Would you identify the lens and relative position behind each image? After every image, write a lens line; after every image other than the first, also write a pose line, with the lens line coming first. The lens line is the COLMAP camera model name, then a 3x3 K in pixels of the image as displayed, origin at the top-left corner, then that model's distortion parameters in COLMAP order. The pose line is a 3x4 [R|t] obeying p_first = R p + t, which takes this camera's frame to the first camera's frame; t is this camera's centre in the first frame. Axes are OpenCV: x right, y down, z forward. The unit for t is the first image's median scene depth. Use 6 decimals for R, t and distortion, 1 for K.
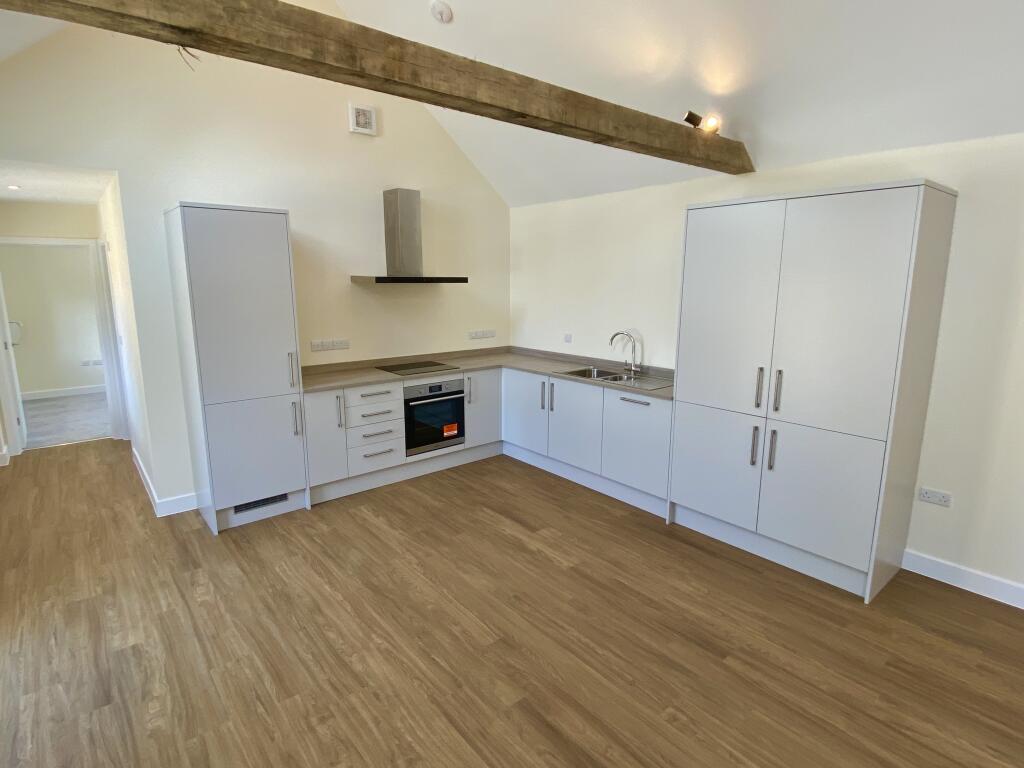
lens RADIAL K [[547.0, 0, 510.7], [0, 547.0, 382.1], [0, 0, 1]] dist [0.005986, -0.003935]
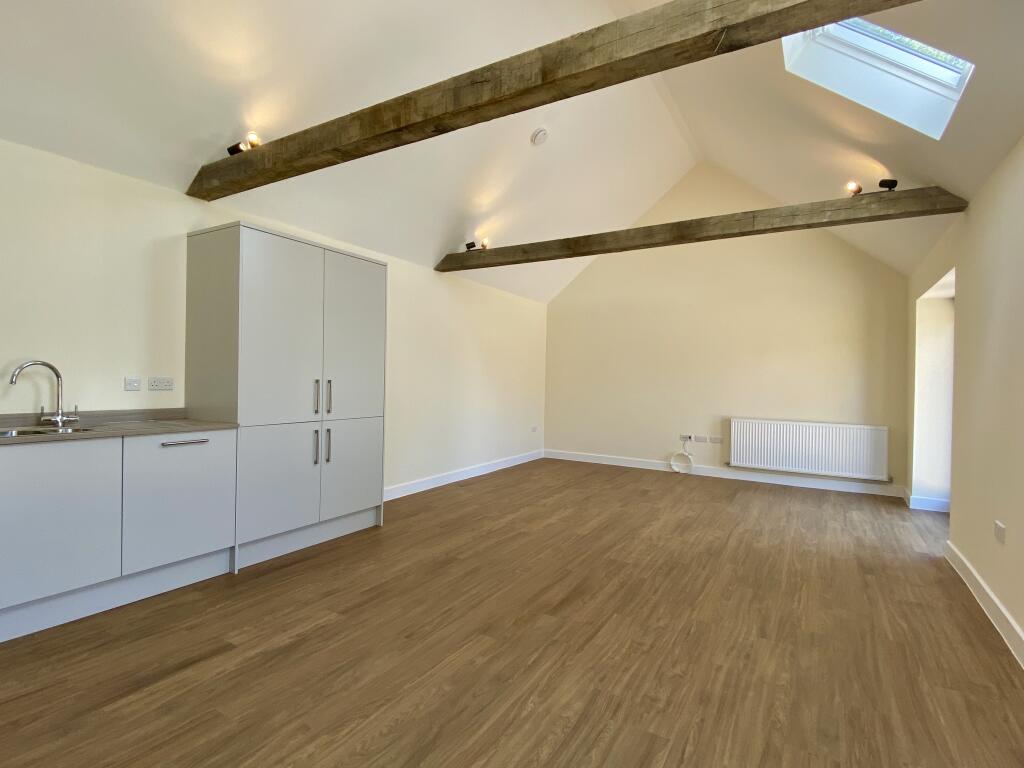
lens RADIAL K [[510.3, 0, 512.2], [0, 510.3, 380.2], [0, 0, 1]] dist [0.017511, -0.002187]
pose [[-0.326486, -0.018026, 0.945030, -0.909390], [0.164896, 0.983400, 0.075726, -0.048980], [-0.930707, 0.180555, -0.318094, 1.157455]]
